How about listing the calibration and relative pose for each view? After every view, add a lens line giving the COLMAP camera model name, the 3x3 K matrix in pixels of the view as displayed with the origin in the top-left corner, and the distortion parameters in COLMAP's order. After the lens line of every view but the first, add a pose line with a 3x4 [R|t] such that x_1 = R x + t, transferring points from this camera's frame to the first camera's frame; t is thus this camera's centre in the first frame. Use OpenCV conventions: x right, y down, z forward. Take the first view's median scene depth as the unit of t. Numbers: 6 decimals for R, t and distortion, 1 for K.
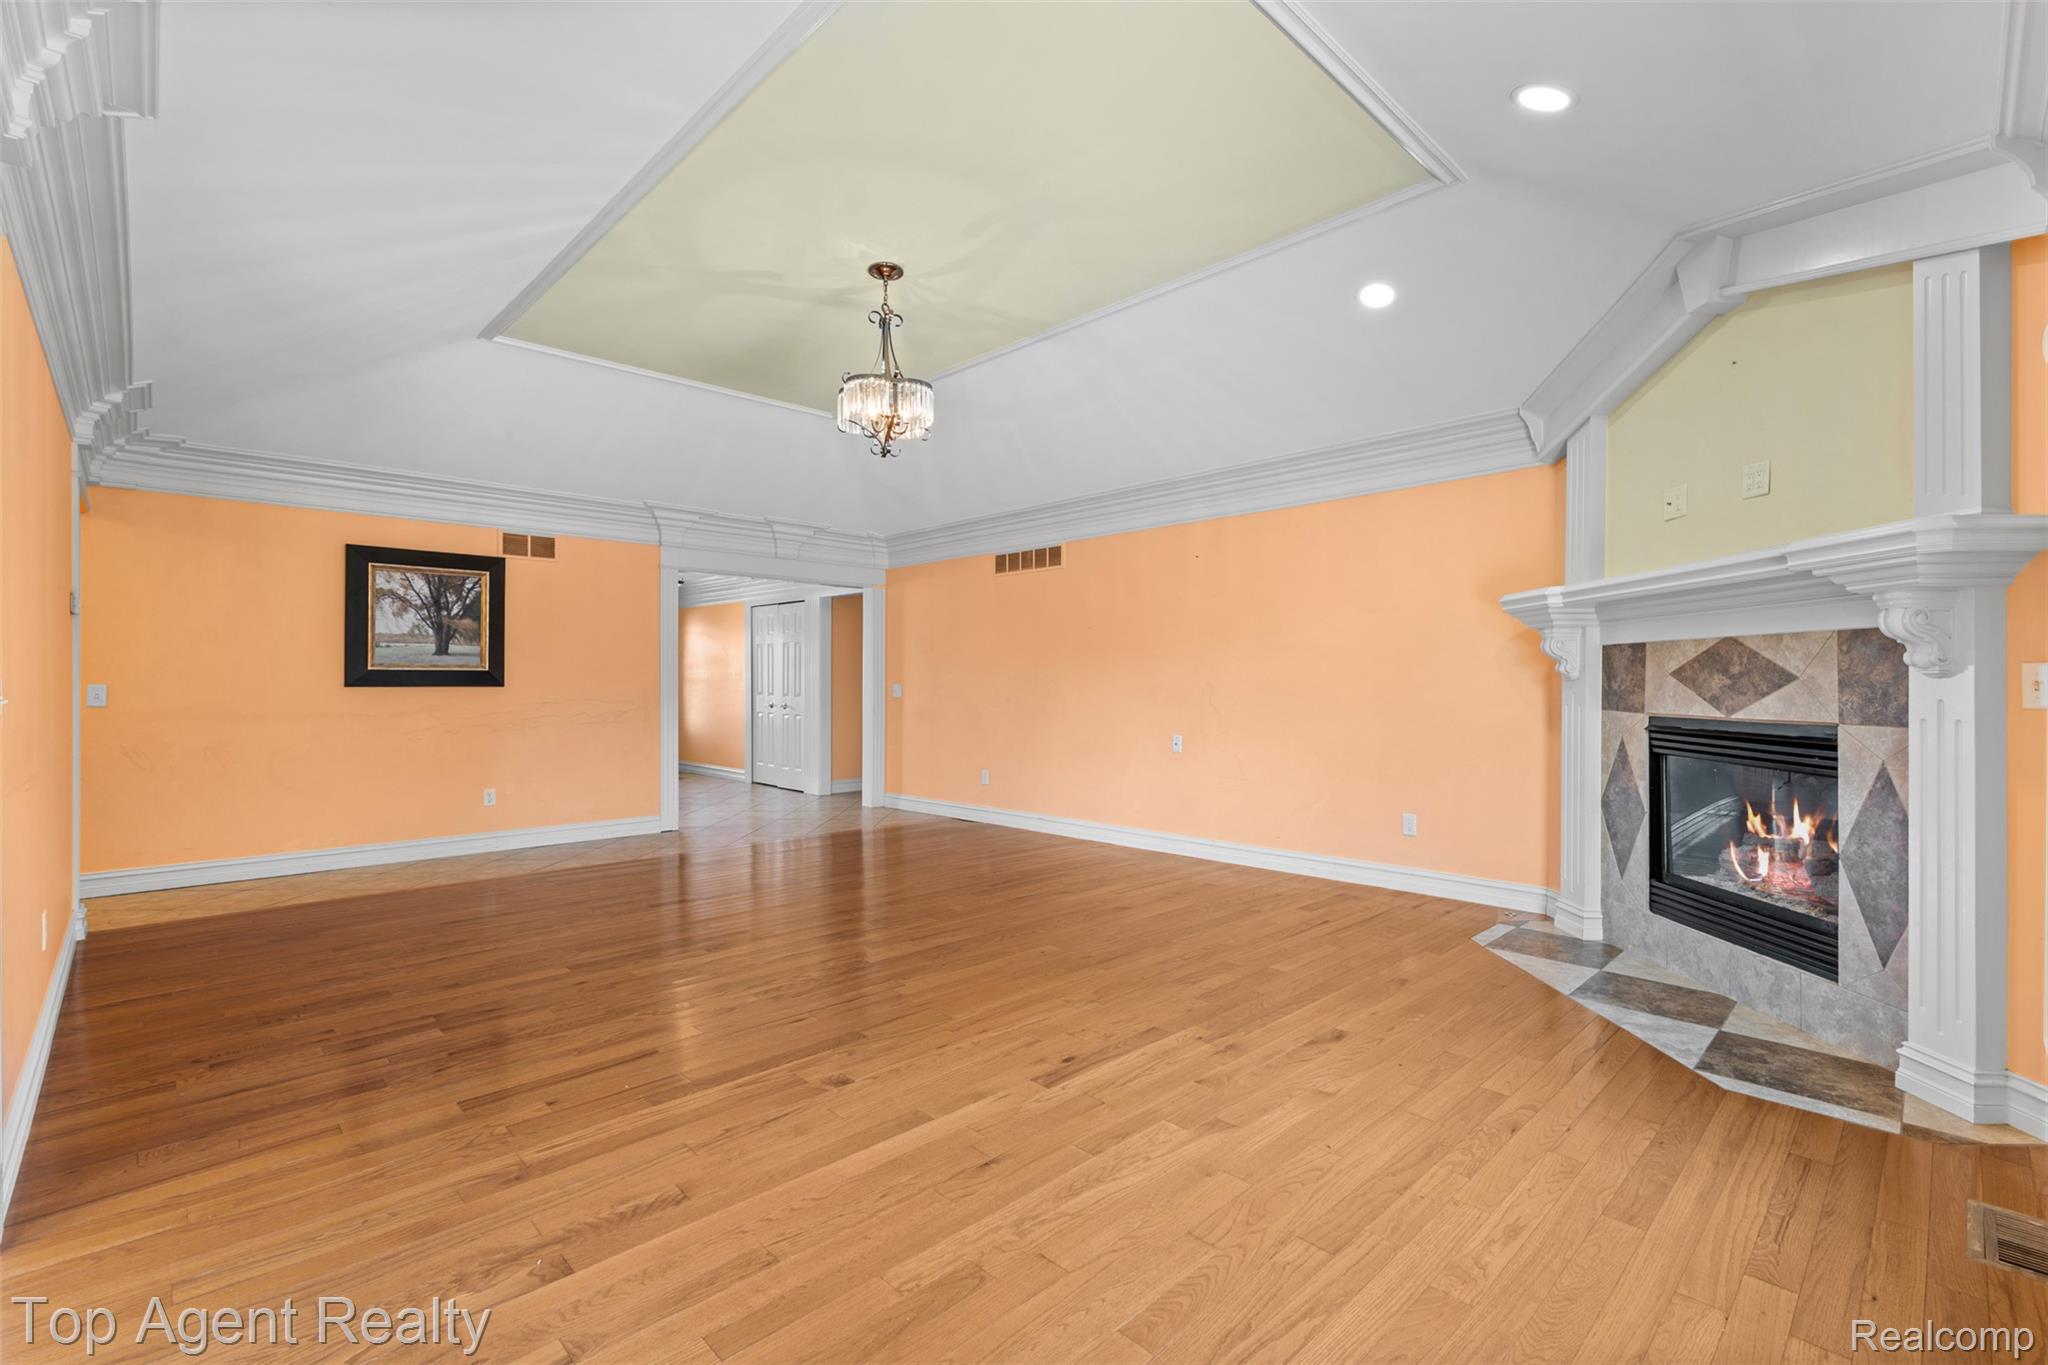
lens RADIAL K [[904.1, 0, 1024.0], [0, 904.1, 682.5], [0, 0, 1]] dist [0.001918, 0.001027]
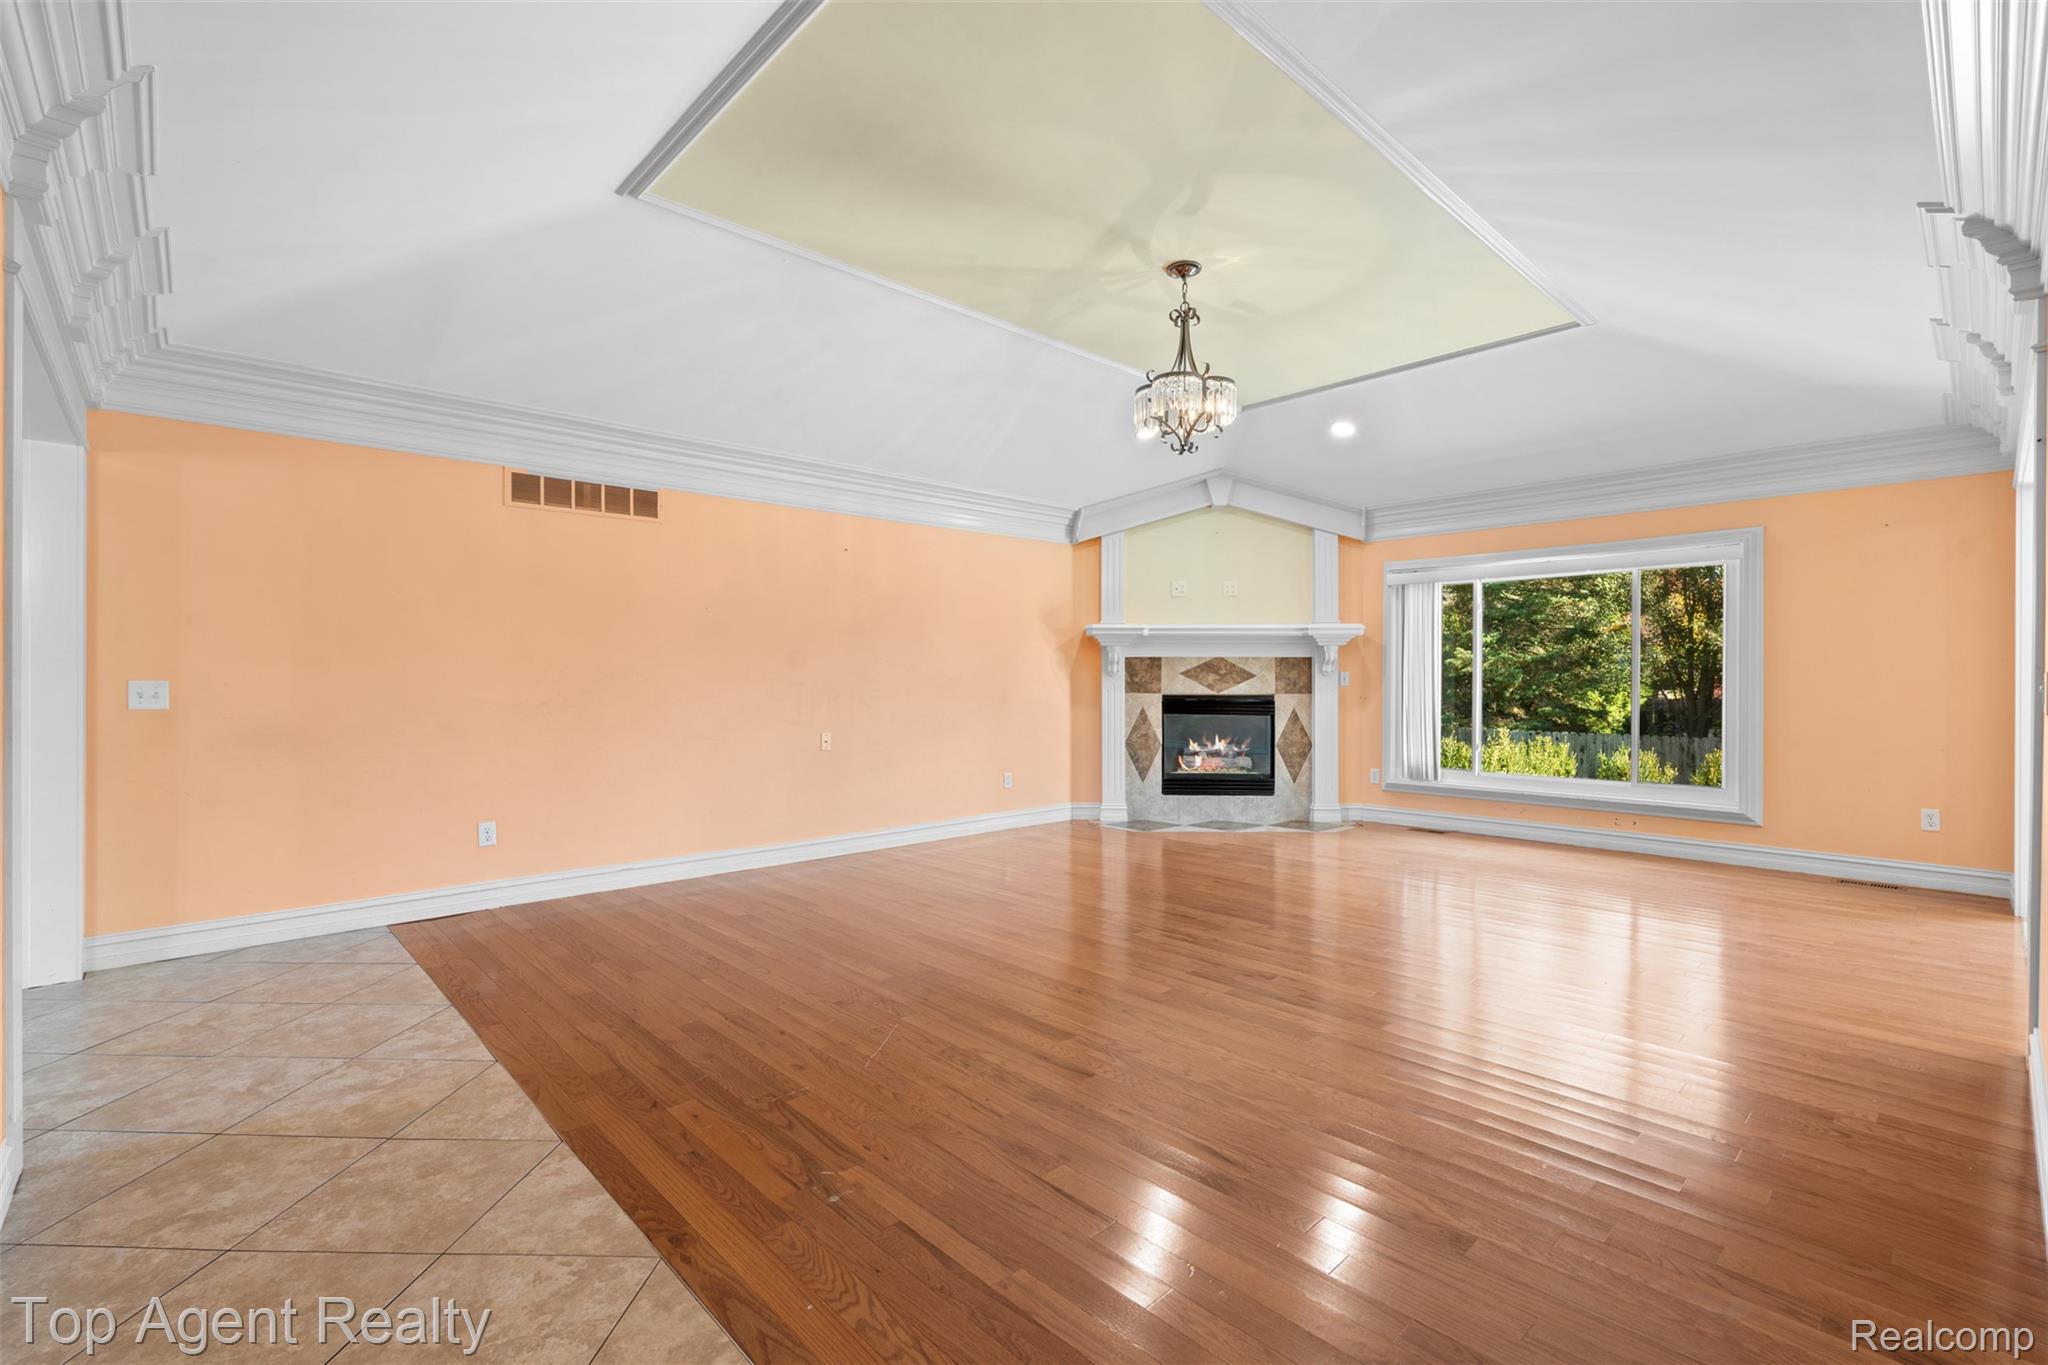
lens RADIAL K [[912.2, 0, 1019.0], [0, 912.2, 682.0], [0, 0, 1]] dist [0.000423, -0.000559]
pose [[0.023975, -0.001326, 0.999712, -1.322191], [0.000989, 0.999999, 0.001302, 0.006402], [-0.999712, 0.000957, 0.023976, 1.300835]]
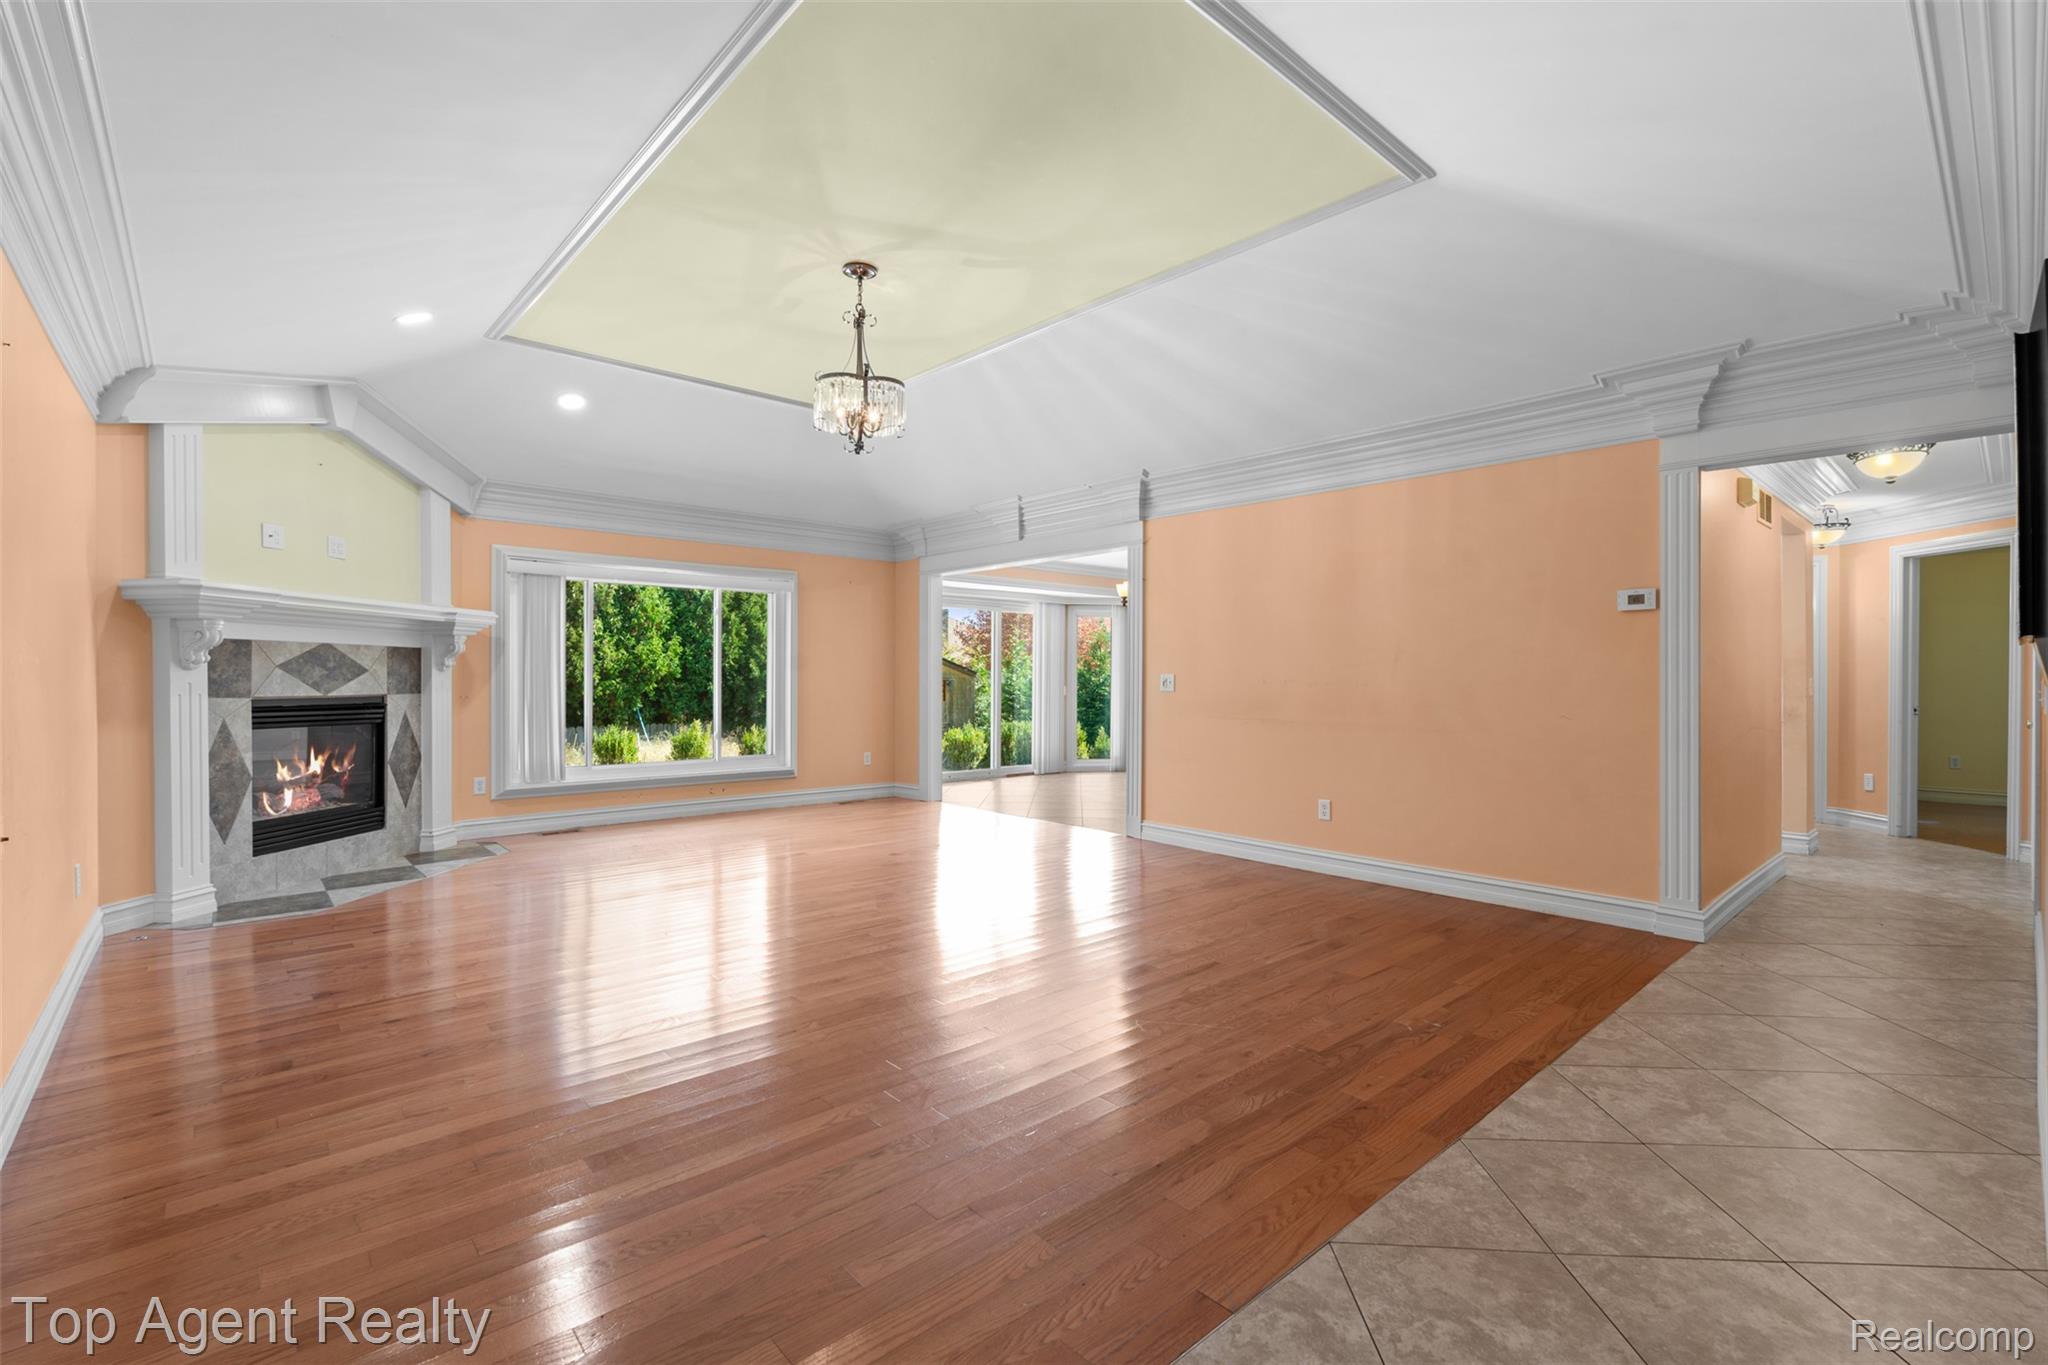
lens RADIAL K [[904.1, 0, 1024.0], [0, 904.1, 682.5], [0, 0, 1]] dist [0.001918, 0.001027]
pose [[-0.999399, -0.003308, 0.034503, -0.419733], [-0.003058, 0.999969, 0.007290, 0.001124], [-0.034526, 0.007180, -0.999378, 2.268731]]
